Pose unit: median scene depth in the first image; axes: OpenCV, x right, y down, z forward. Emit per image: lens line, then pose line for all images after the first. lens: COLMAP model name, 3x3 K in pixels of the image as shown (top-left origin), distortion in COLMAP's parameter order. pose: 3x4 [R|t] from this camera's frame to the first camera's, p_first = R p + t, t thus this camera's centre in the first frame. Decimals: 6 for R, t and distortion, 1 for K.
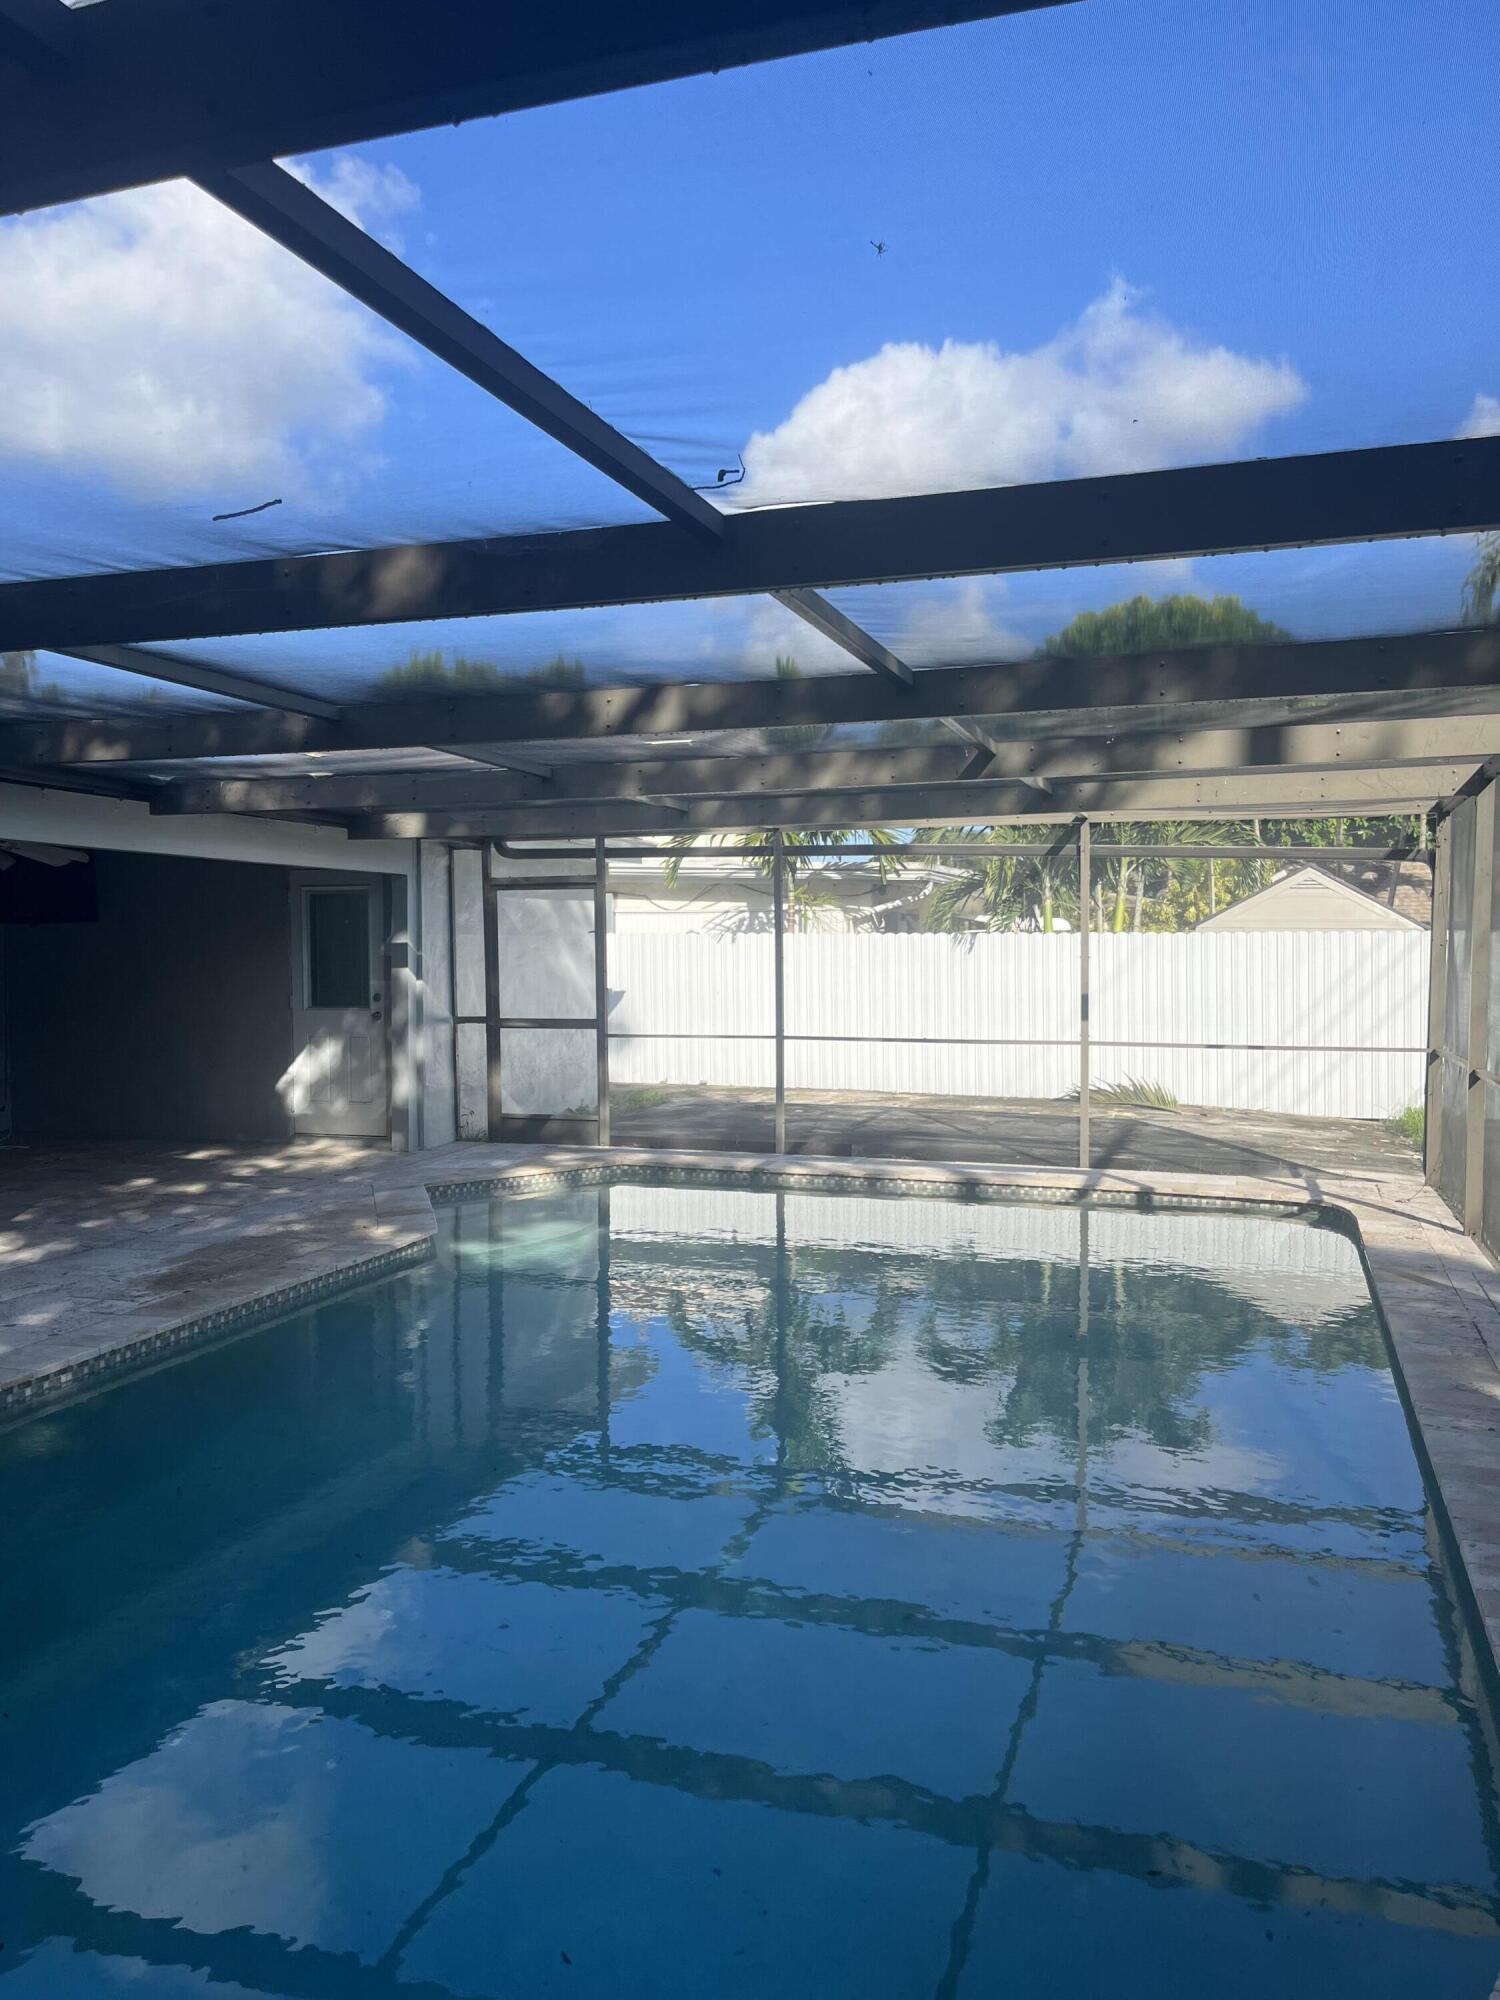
lens RADIAL K [[1512.3, 0, 740.4], [0, 1512.3, 989.6], [0, 0, 1]] dist [0.054843, -0.065680]
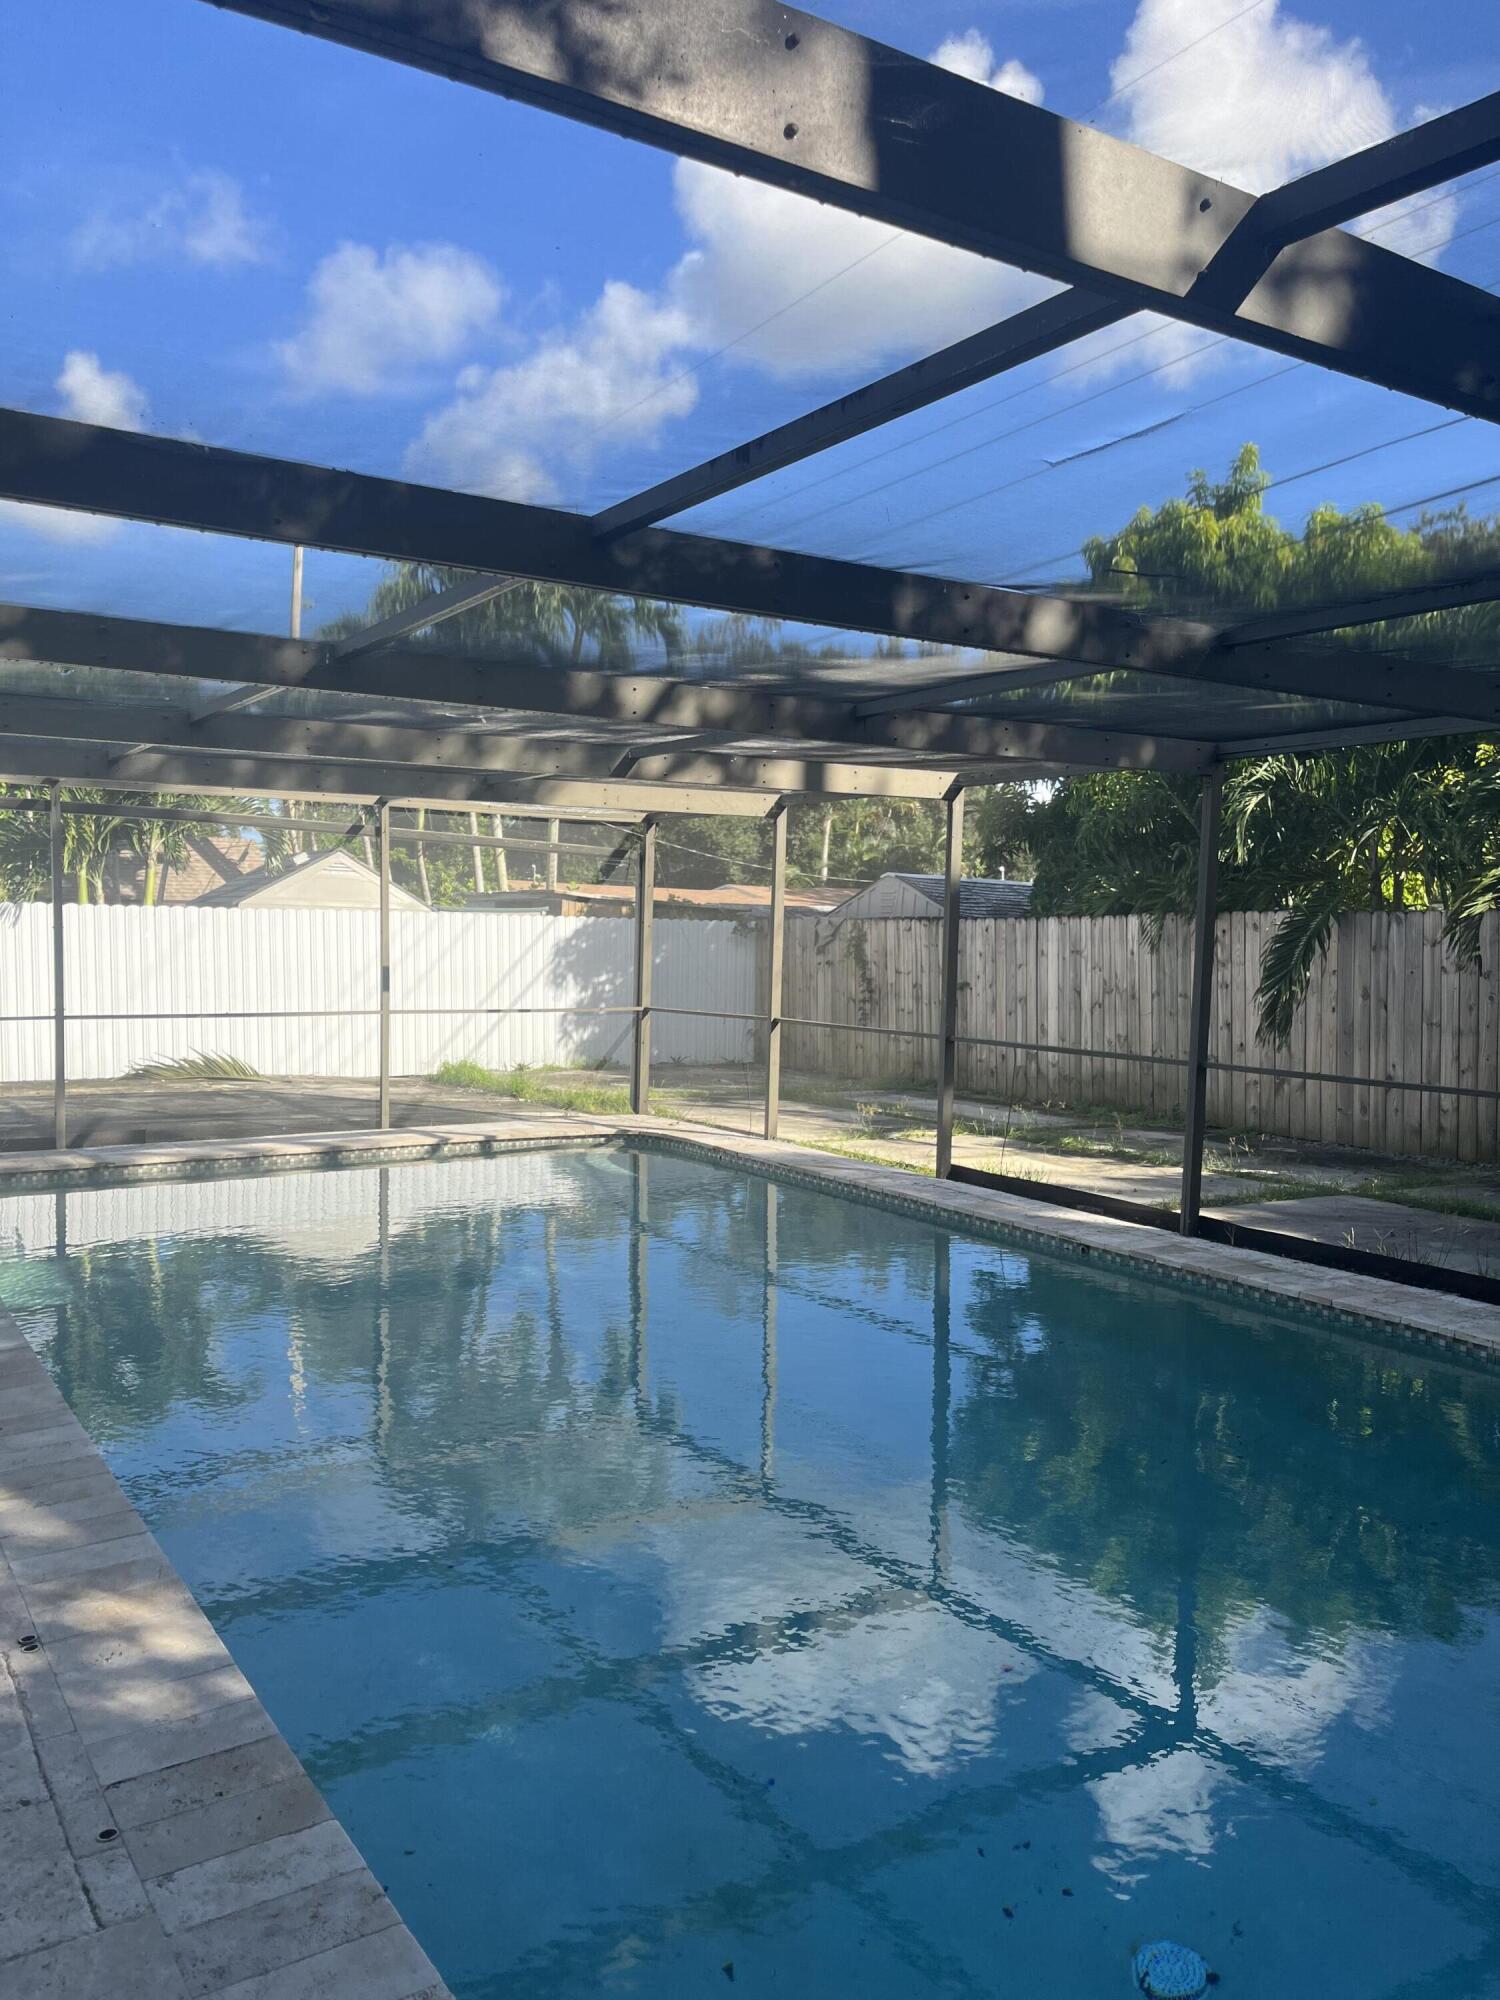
lens RADIAL K [[1512.3, 0, 741.1], [0, 1512.3, 1005.7], [0, 0, 1]] dist [0.054843, -0.065680]
pose [[0.598086, -0.026576, 0.800991, -0.482990], [0.005507, 0.999563, 0.029052, 0.000698], [-0.801413, -0.012965, 0.597971, 0.157064]]
